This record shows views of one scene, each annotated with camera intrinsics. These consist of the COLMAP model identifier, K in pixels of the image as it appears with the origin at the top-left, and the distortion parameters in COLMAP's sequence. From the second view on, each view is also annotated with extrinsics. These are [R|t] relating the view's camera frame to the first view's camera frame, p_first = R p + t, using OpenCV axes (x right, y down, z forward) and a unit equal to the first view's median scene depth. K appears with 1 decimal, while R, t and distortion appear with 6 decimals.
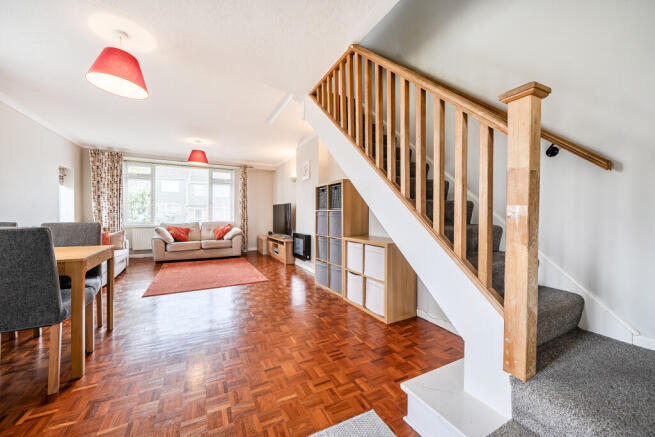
lens RADIAL K [[246.7, 0, 325.4], [0, 246.7, 216.3], [0, 0, 1]] dist [-0.000154, 0.000046]
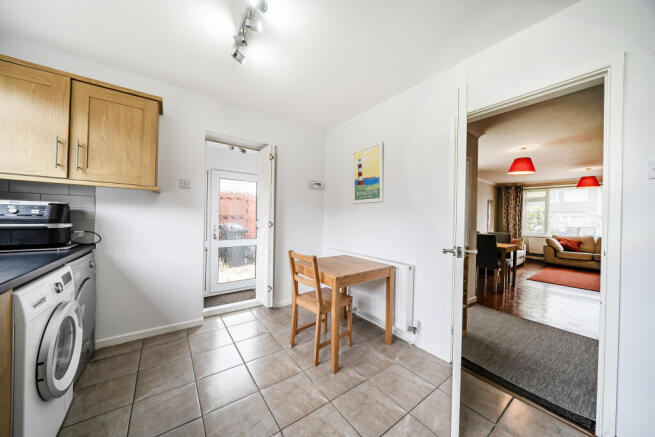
lens RADIAL K [[224.9, 0, 330.7], [0, 224.9, 219.0], [0, 0, 1]] dist [-0.000636, 0.000005]
pose [[0.171924, 0.000885, -0.985110, 0.279231], [-0.025466, 0.999669, -0.003546, -0.020936], [0.984781, 0.025696, 0.171890, -0.330471]]
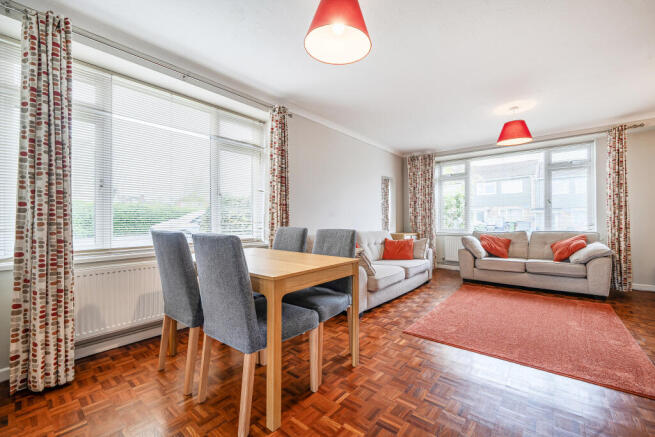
lens RADIAL K [[270.7, 0, 324.7], [0, 270.7, 220.3], [0, 0, 1]] dist [-0.002856, -0.000631]
pose [[0.377133, -0.006807, -0.926134, -0.036743], [-0.001395, 0.999968, -0.007917, 0.000680], [0.926158, 0.004277, 0.377112, 0.222459]]
